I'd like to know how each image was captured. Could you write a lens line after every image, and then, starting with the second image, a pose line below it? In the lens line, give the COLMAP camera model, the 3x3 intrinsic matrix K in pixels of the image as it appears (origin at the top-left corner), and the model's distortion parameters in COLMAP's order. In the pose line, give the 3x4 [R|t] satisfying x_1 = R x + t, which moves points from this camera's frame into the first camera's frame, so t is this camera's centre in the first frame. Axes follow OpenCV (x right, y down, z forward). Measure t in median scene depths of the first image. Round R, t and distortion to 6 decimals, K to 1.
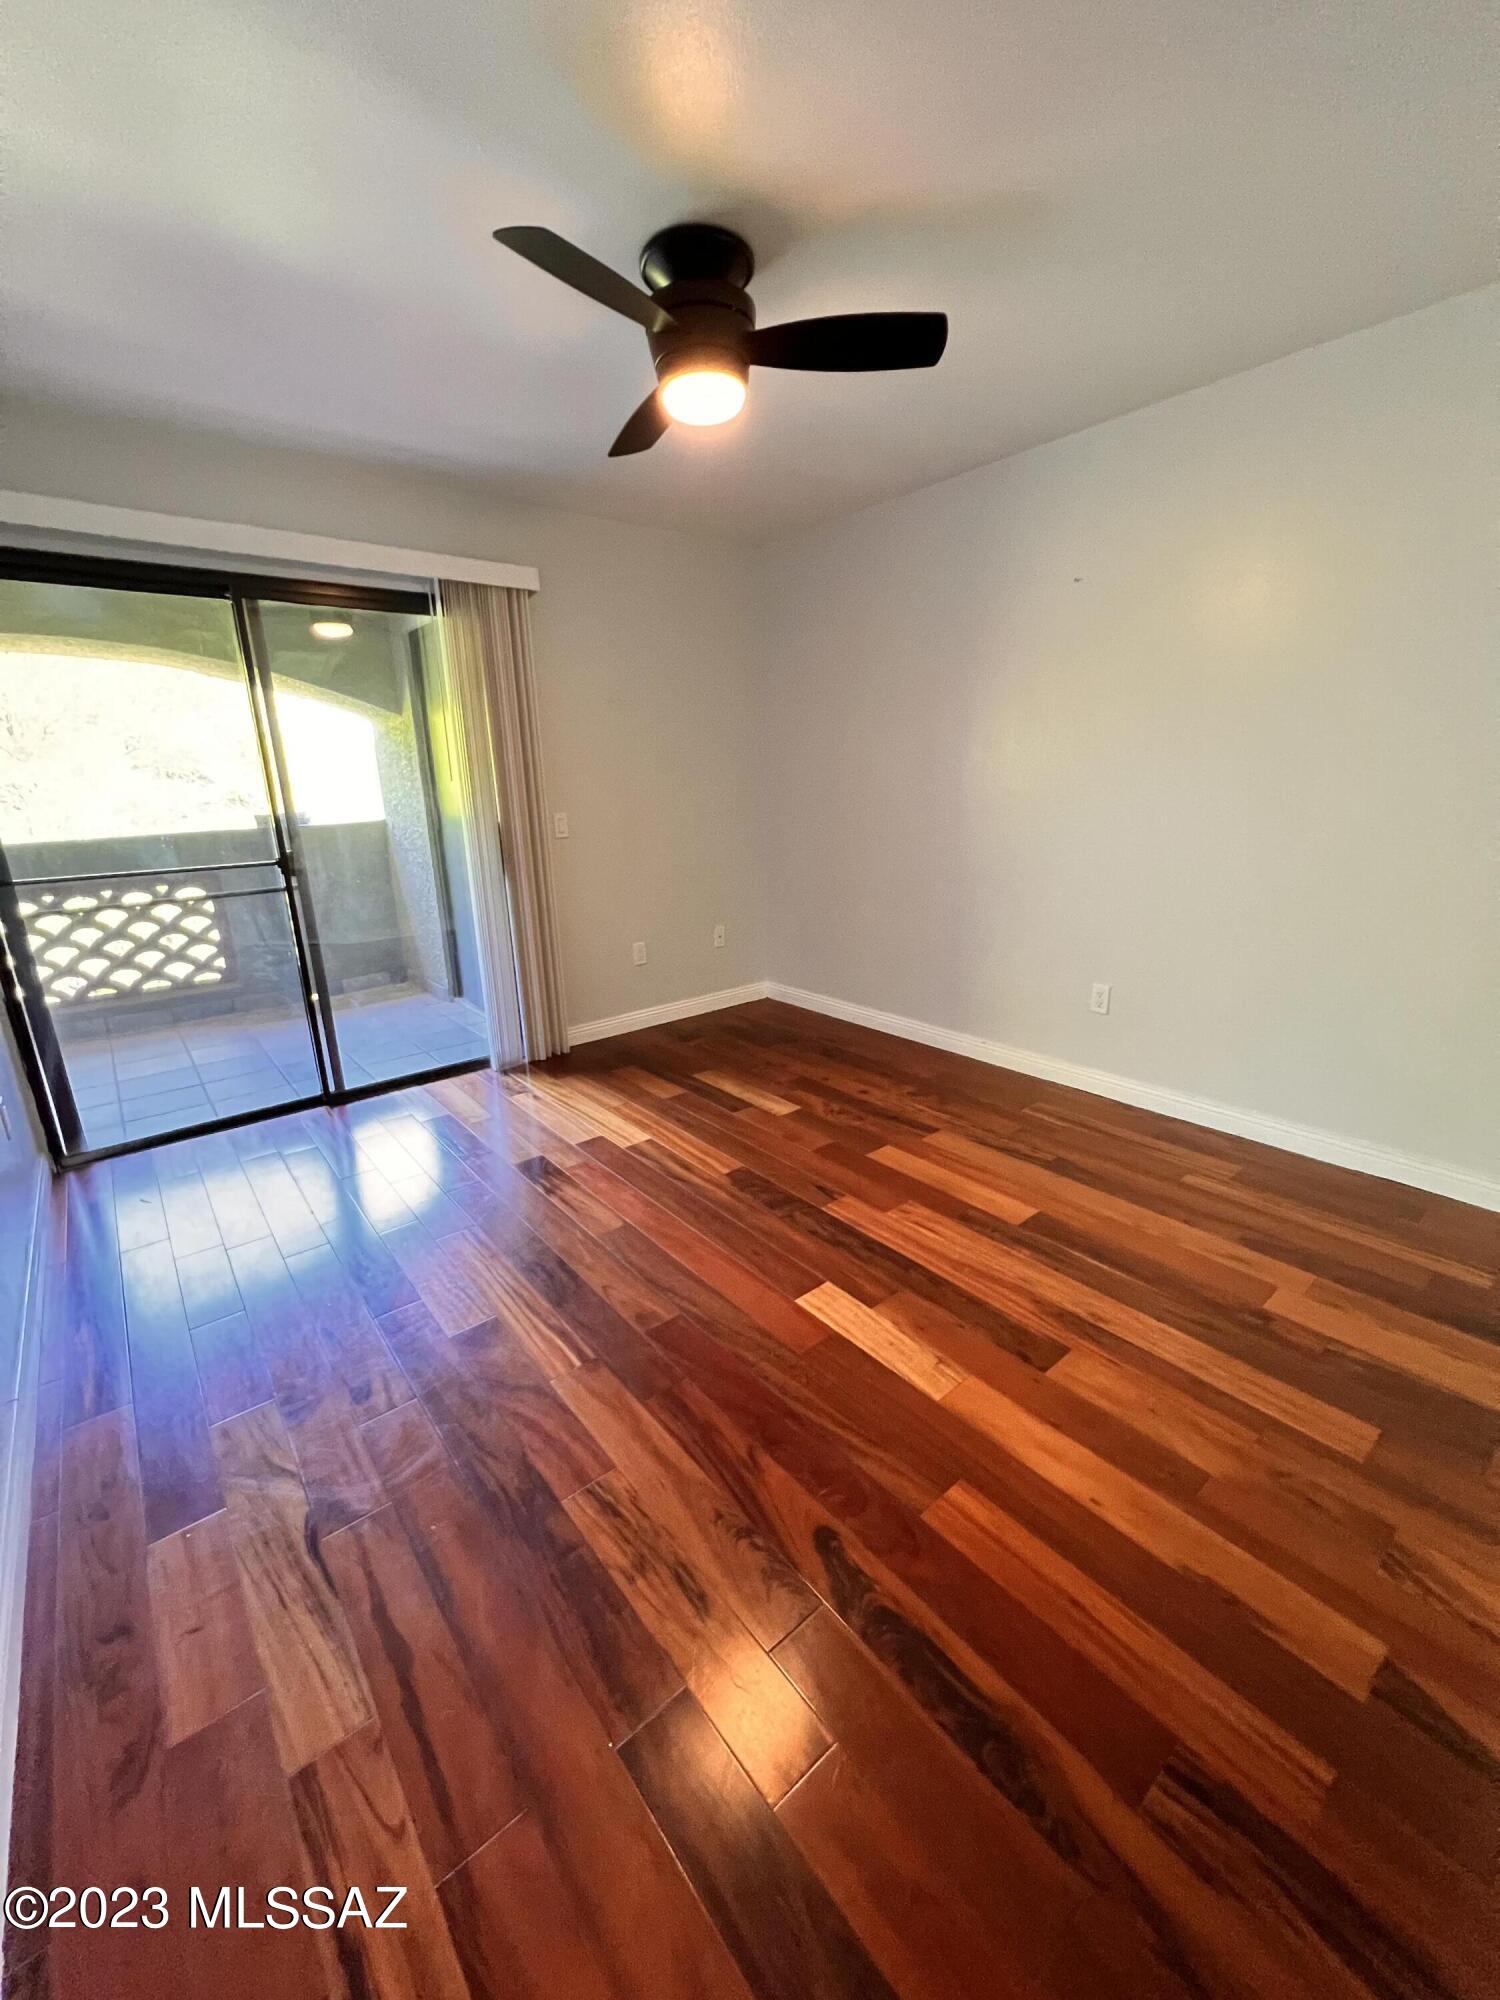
lens RADIAL K [[800.0, 0, 750.8], [0, 800.0, 997.2], [0, 0, 1]] dist [-0.002613, 0.001211]
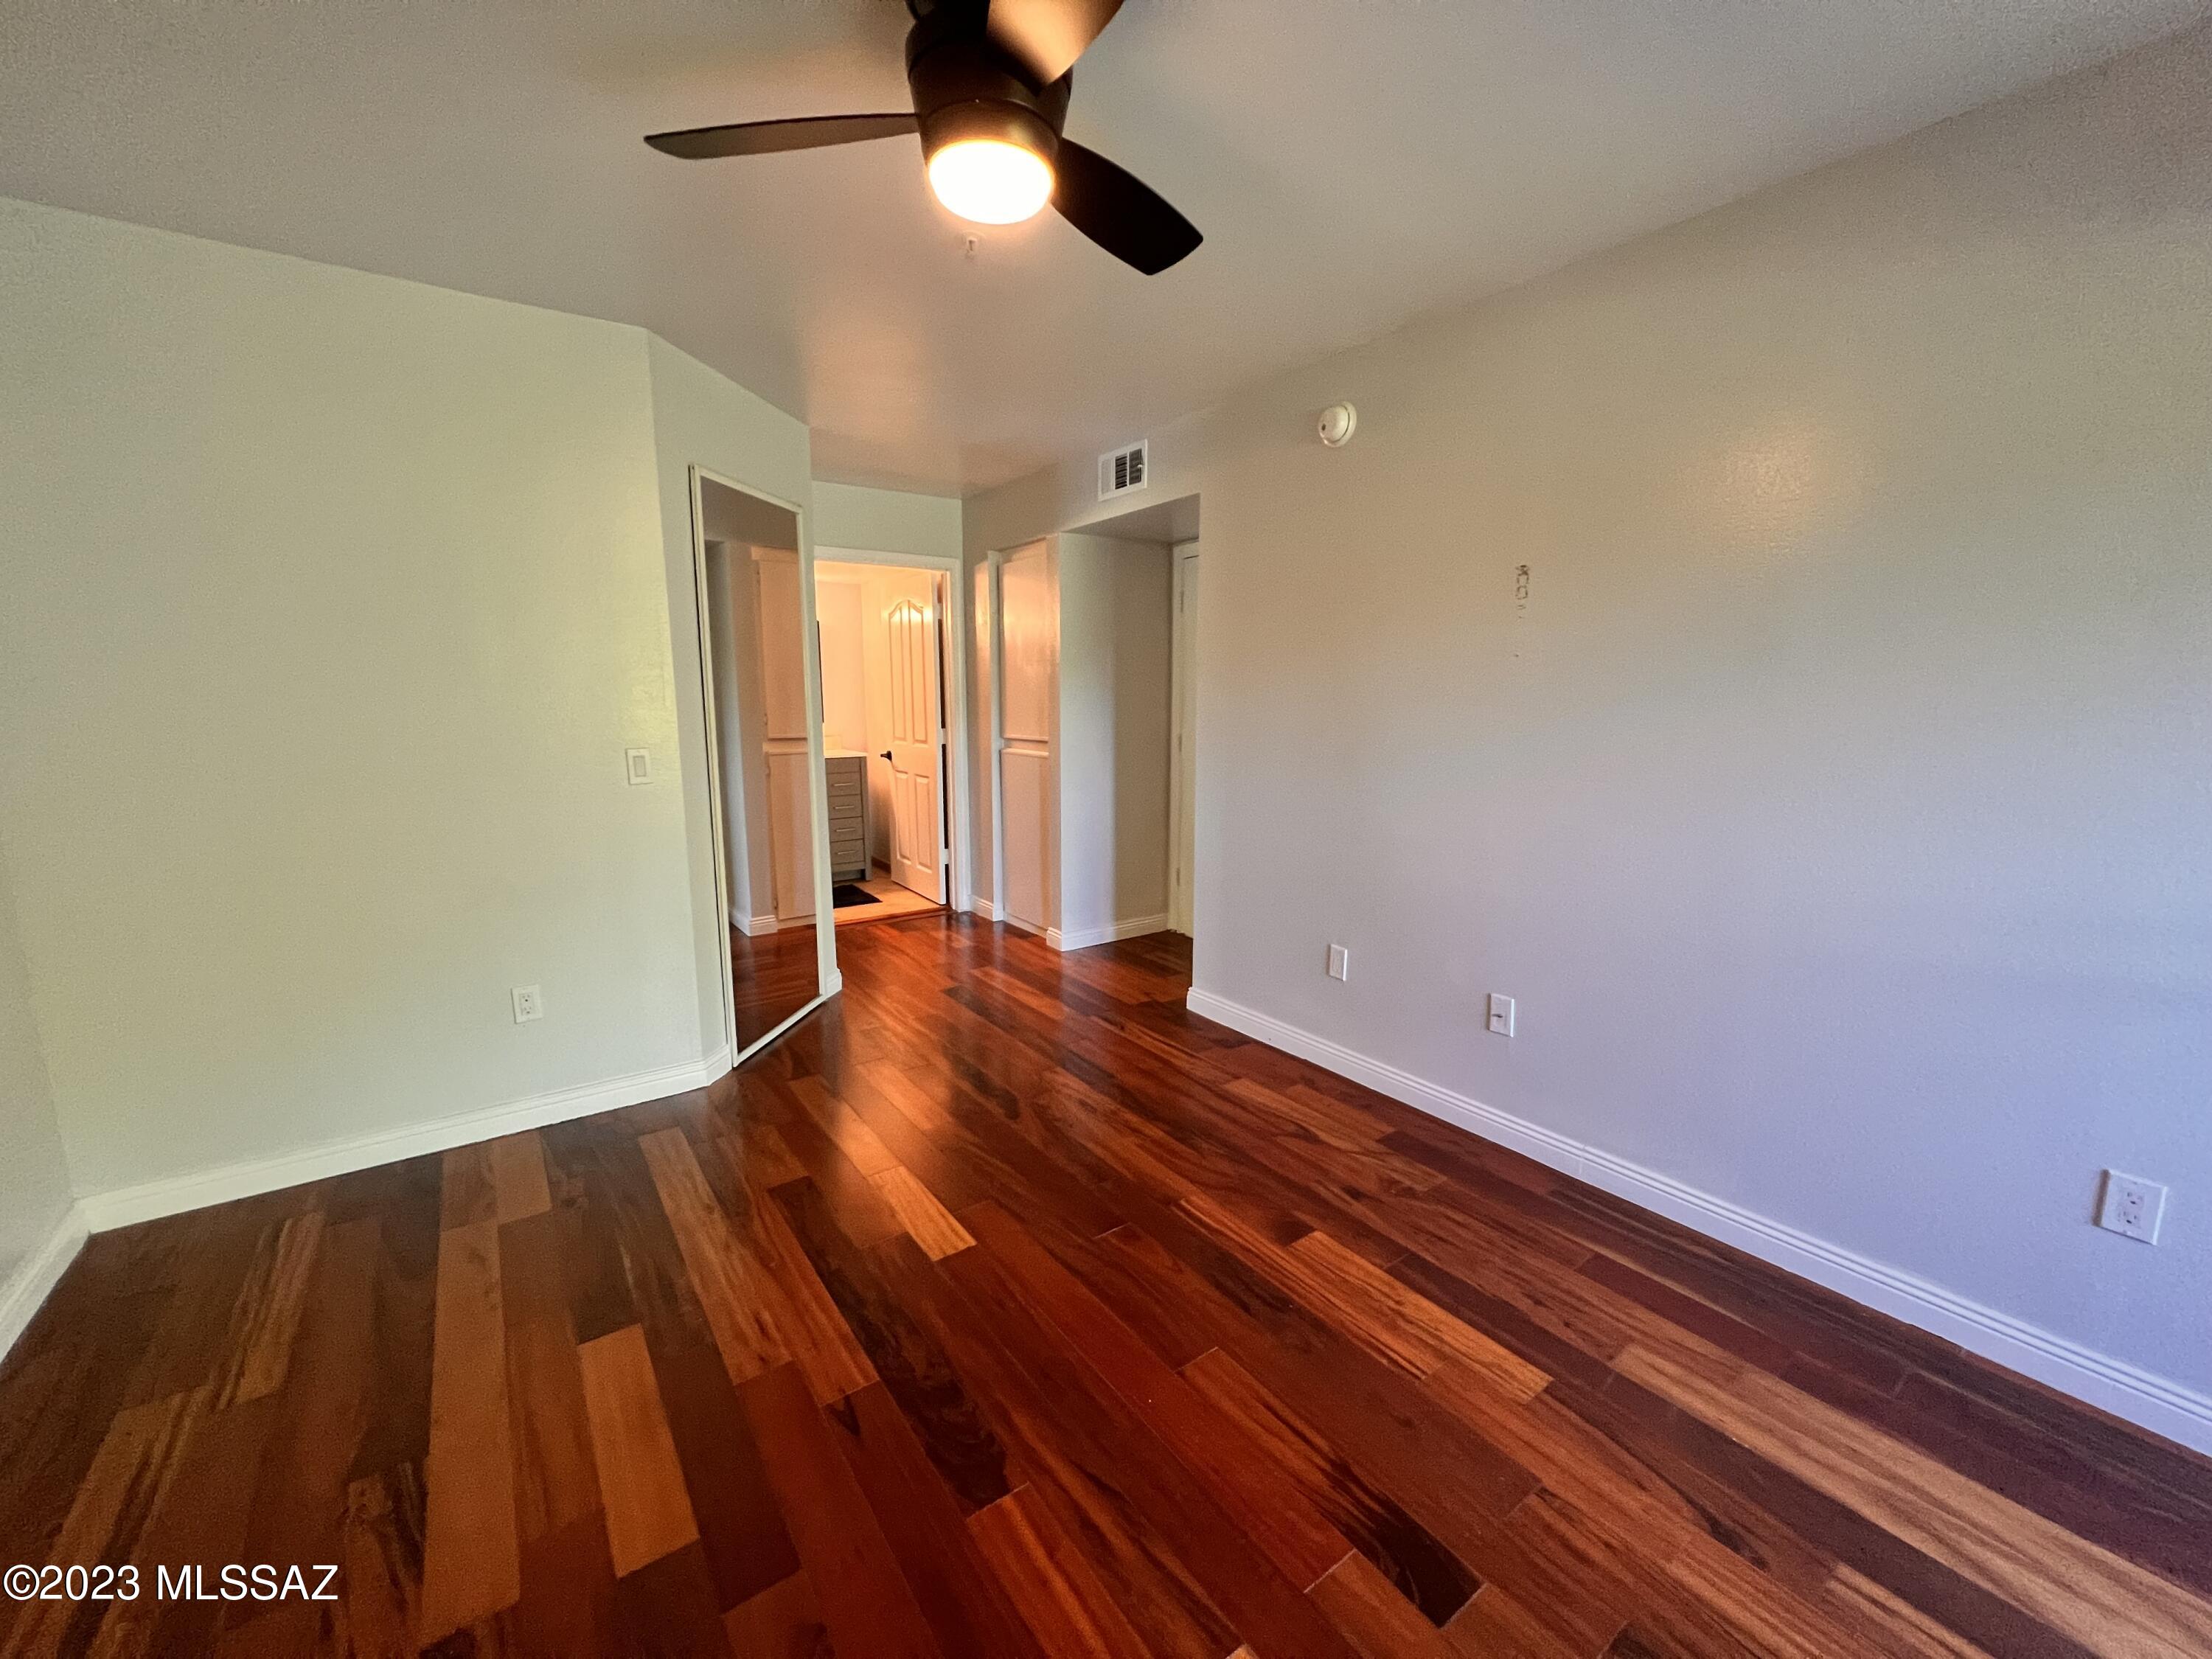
lens RADIAL K [[884.8, 0, 1098.8], [0, 884.8, 824.4], [0, 0, 1]] dist [-0.002613, 0.001211]
pose [[-0.997166, 0.019003, 0.072790, -0.129021], [0.047235, 0.911229, 0.409184, -0.369089], [-0.058553, 0.411463, -0.909544, 1.259838]]
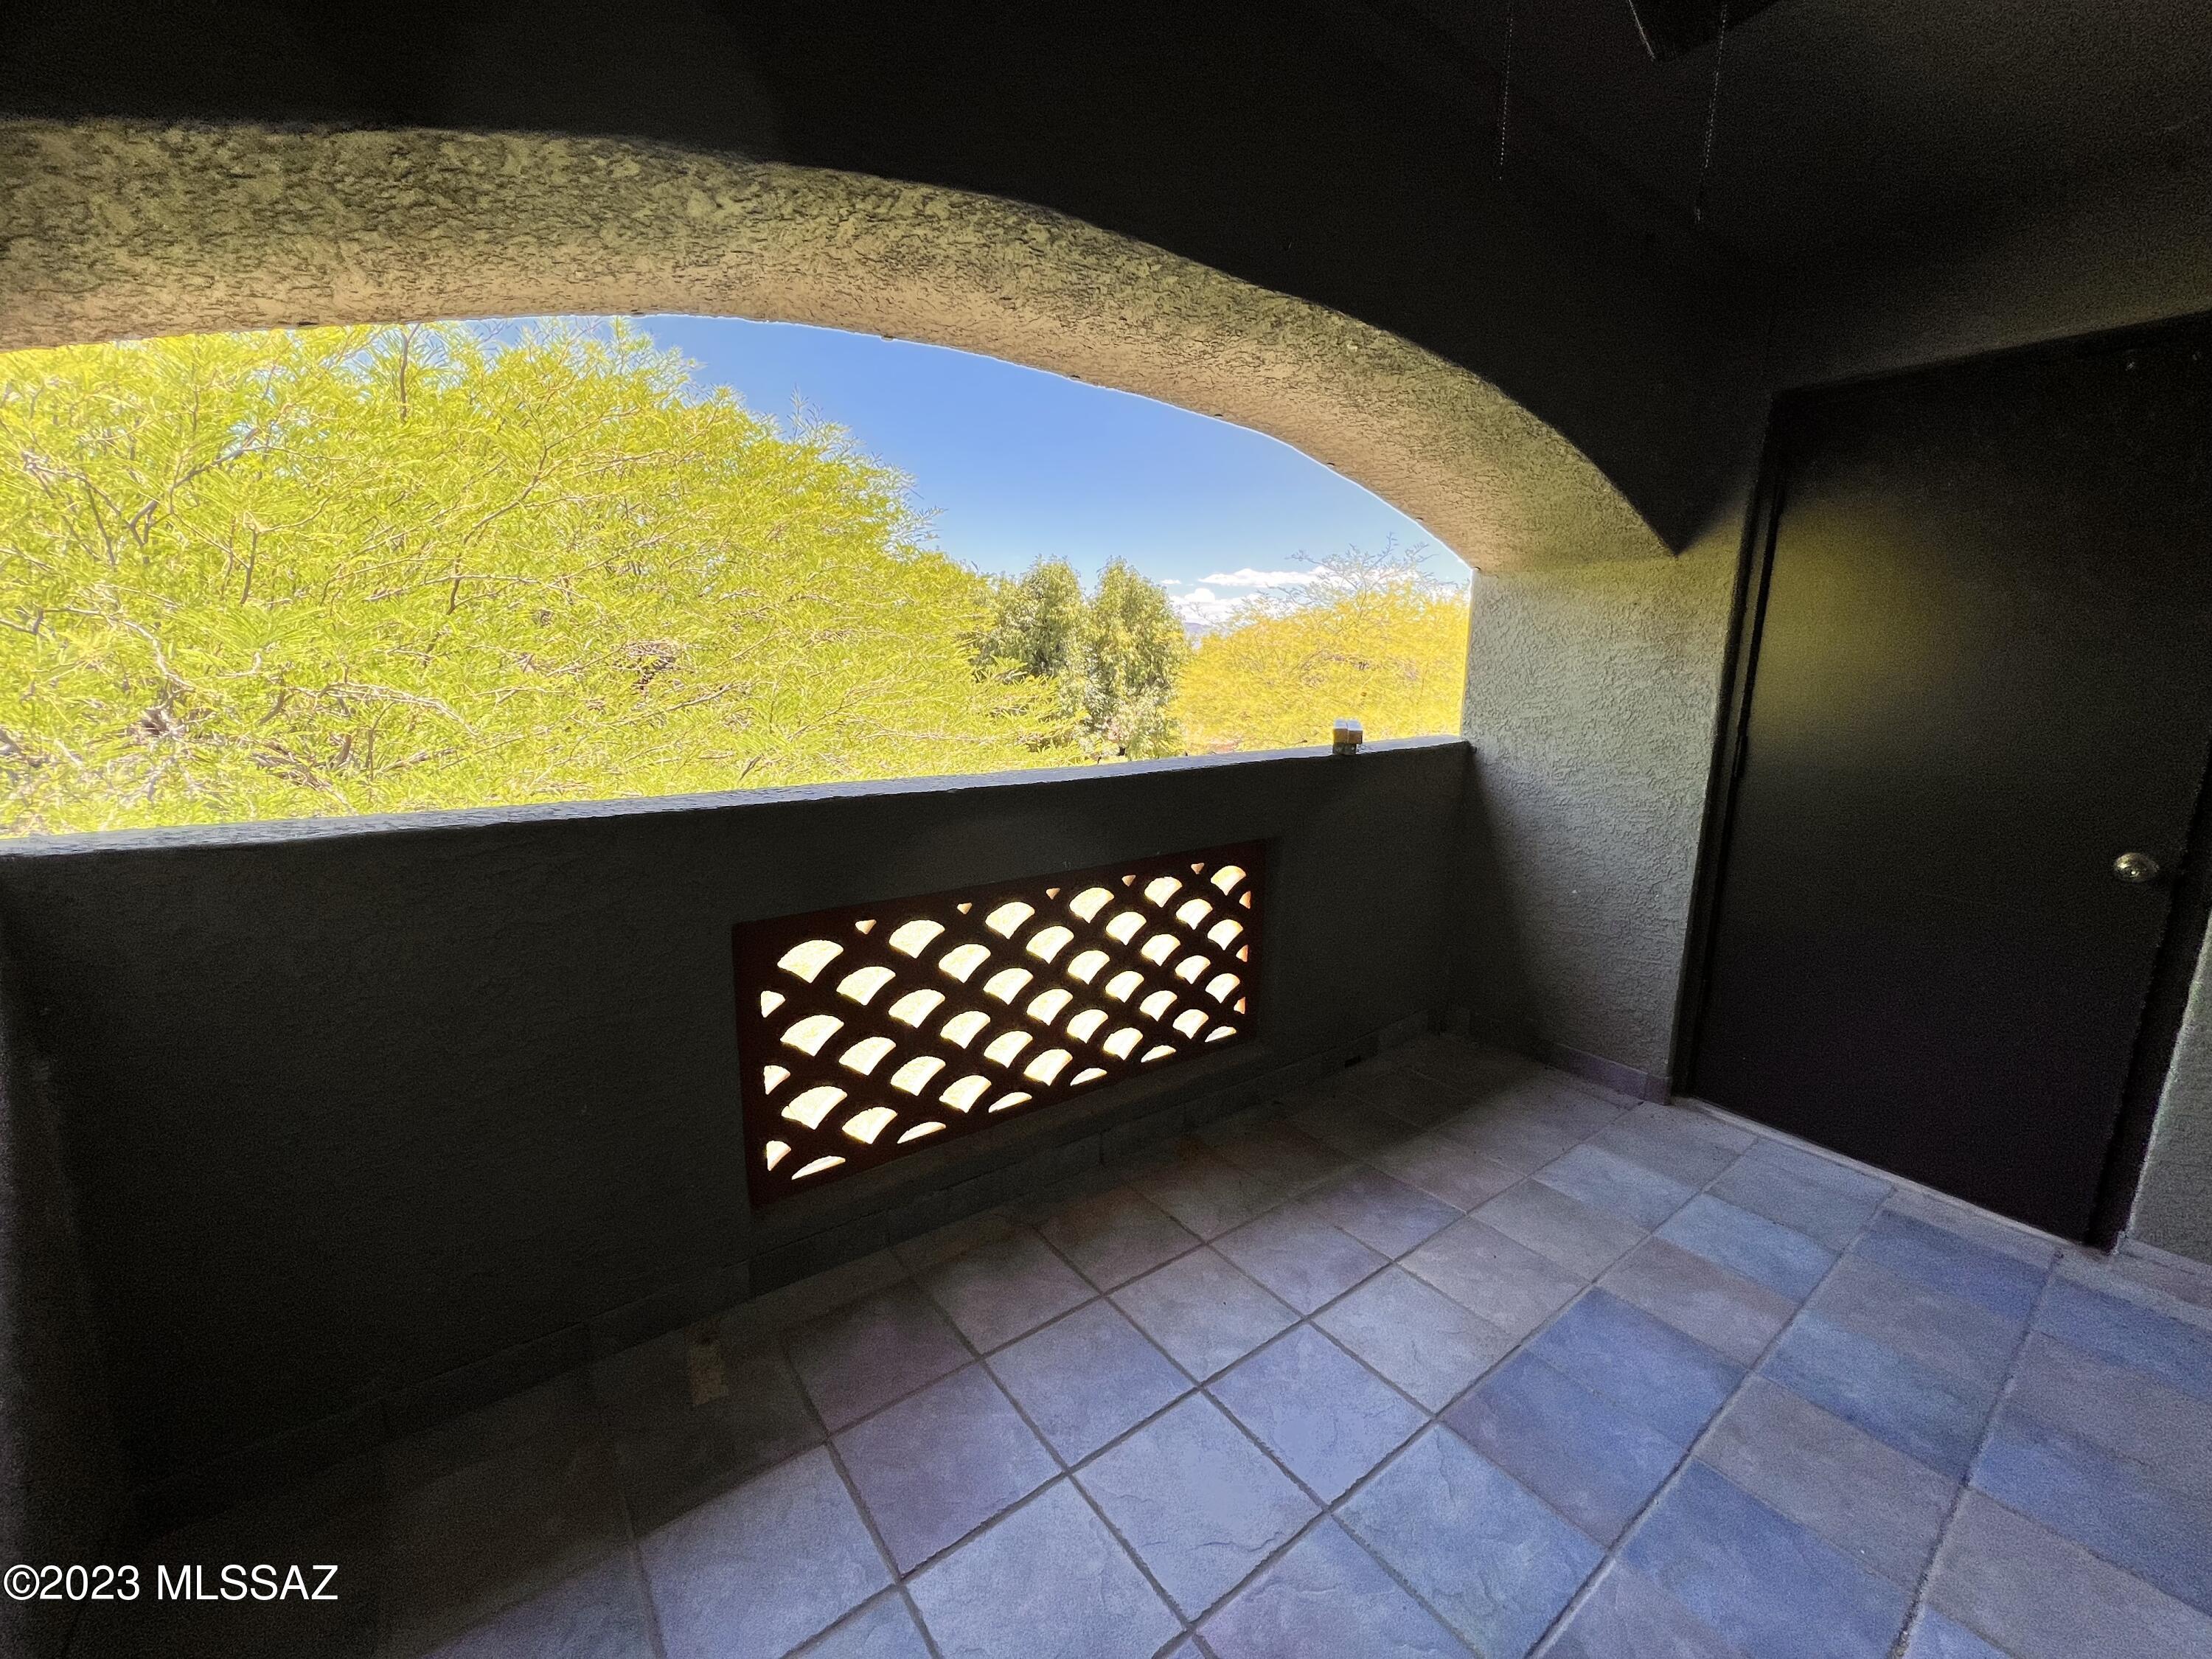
lens RADIAL K [[884.8, 0, 1095.3], [0, 884.8, 829.1], [0, 0, 1]] dist [-0.002613, 0.001211]
pose [[0.997344, 0.054733, -0.048055, -1.256937], [-0.058805, 0.994396, -0.087861, -0.173741], [0.042977, 0.090453, 0.994973, 0.689704]]
